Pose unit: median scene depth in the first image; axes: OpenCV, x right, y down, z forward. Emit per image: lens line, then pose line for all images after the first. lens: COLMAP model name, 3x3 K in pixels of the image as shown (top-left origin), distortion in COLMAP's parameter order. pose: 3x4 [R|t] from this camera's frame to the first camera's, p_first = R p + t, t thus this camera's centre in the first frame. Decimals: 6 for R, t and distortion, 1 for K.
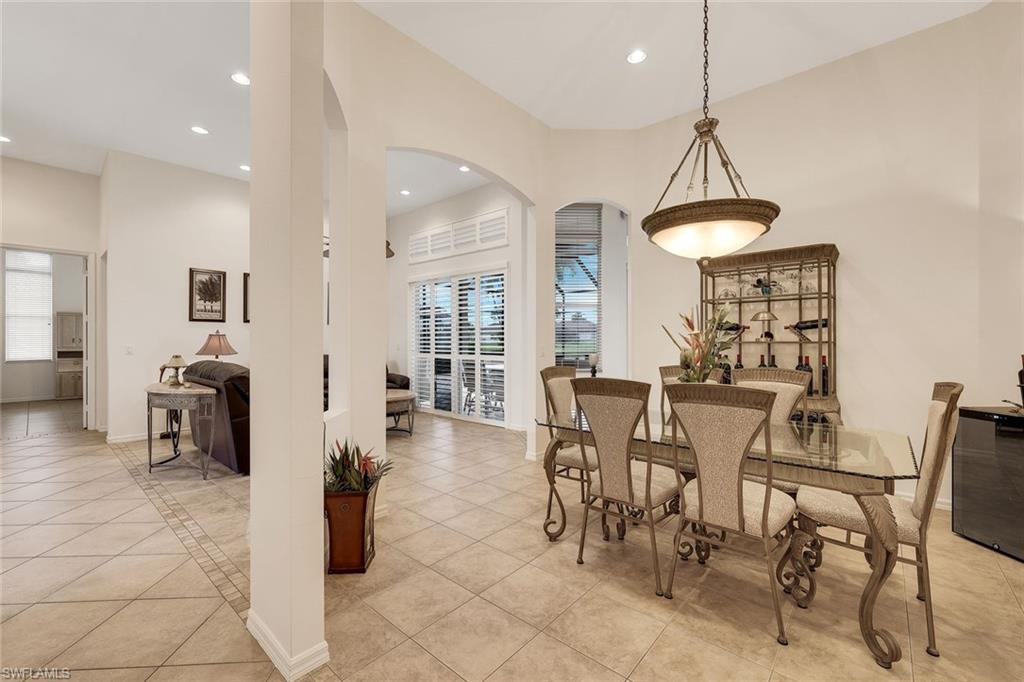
lens RADIAL K [[420.3, 0, 525.0], [0, 420.3, 339.9], [0, 0, 1]] dist [-0.004035, -0.000219]
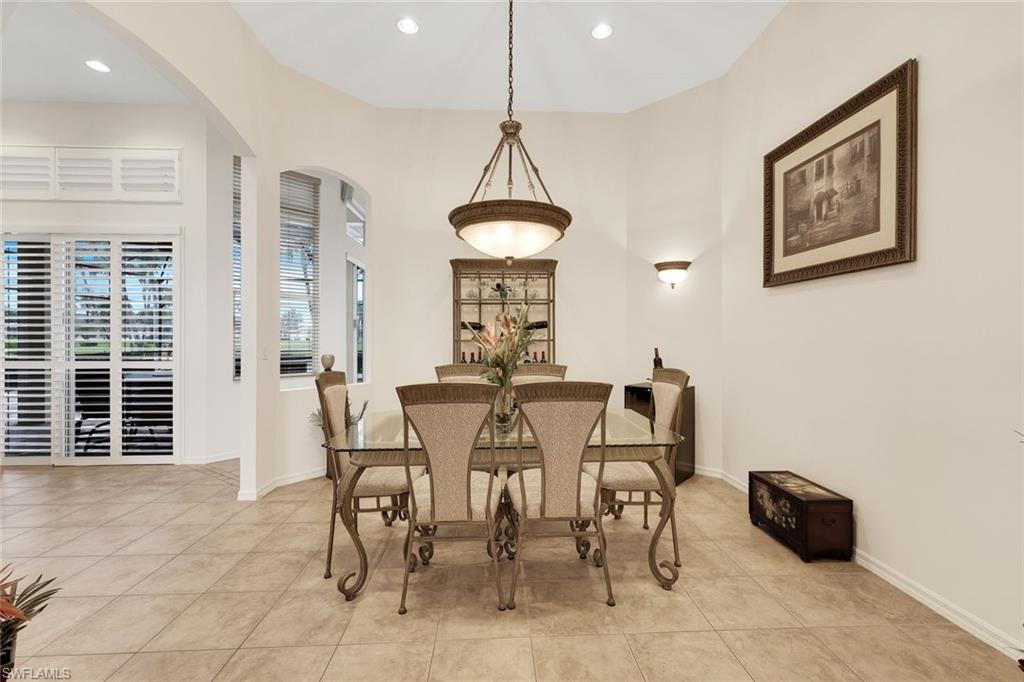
lens RADIAL K [[418.8, 0, 512.6], [0, 418.8, 338.4], [0, 0, 1]] dist [0.001733, 0.000033]
pose [[0.731285, 0.001090, 0.682071, -0.237386], [-0.000877, 0.999999, -0.000658, 0.001277], [-0.682071, -0.000117, 0.731286, 0.232784]]
